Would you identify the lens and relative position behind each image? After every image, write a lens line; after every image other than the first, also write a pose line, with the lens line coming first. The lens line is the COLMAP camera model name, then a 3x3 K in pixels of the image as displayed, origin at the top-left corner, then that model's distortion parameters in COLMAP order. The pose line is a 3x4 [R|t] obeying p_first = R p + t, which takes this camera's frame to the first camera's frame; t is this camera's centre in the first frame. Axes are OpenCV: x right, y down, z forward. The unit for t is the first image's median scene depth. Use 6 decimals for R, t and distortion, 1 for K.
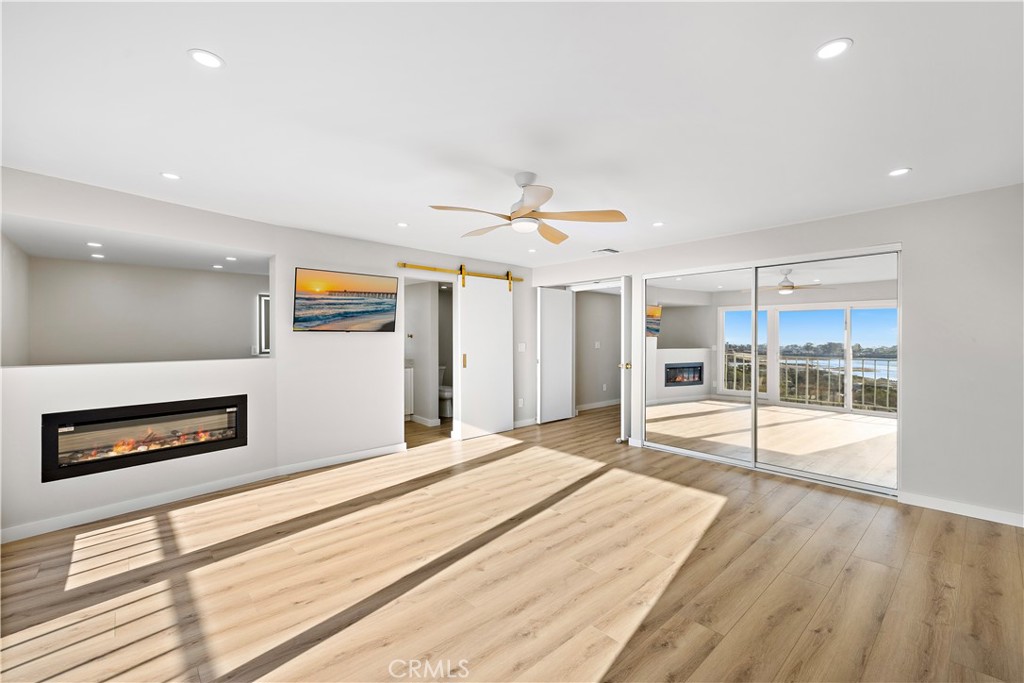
lens RADIAL K [[424.7, 0, 516.1], [0, 424.7, 337.7], [0, 0, 1]] dist [0.001496, 0.000228]
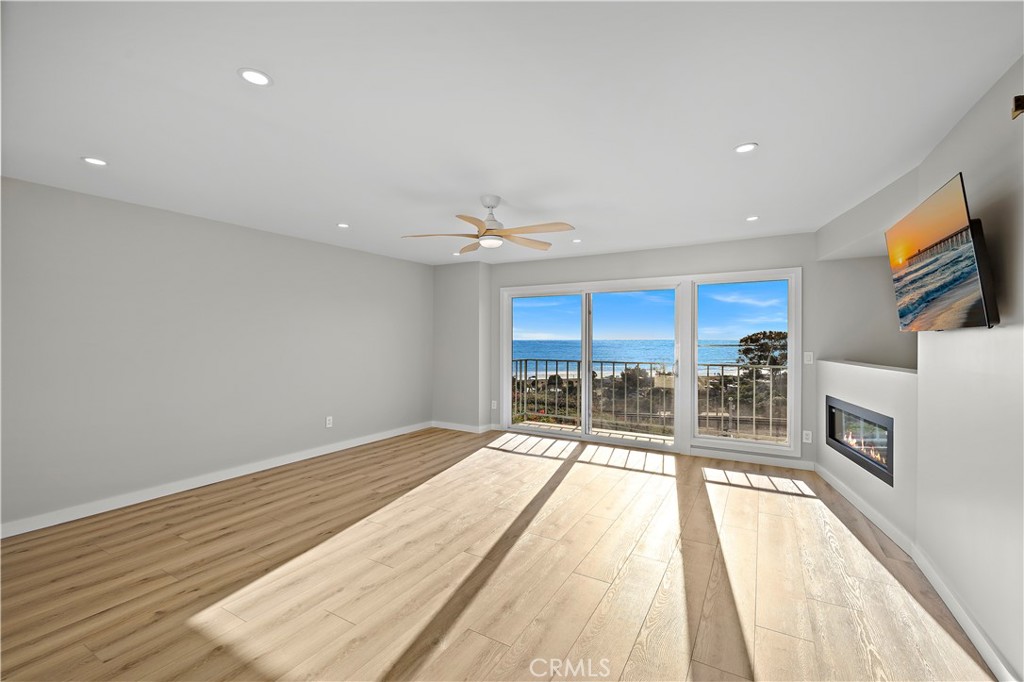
lens RADIAL K [[433.2, 0, 529.5], [0, 433.2, 342.6], [0, 0, 1]] dist [0.000243, 0.000002]
pose [[-0.943279, 0.002241, -0.331993, 0.218031], [-0.001920, 0.999924, 0.012203, -0.007446], [0.331995, 0.012148, -0.943203, 1.499843]]
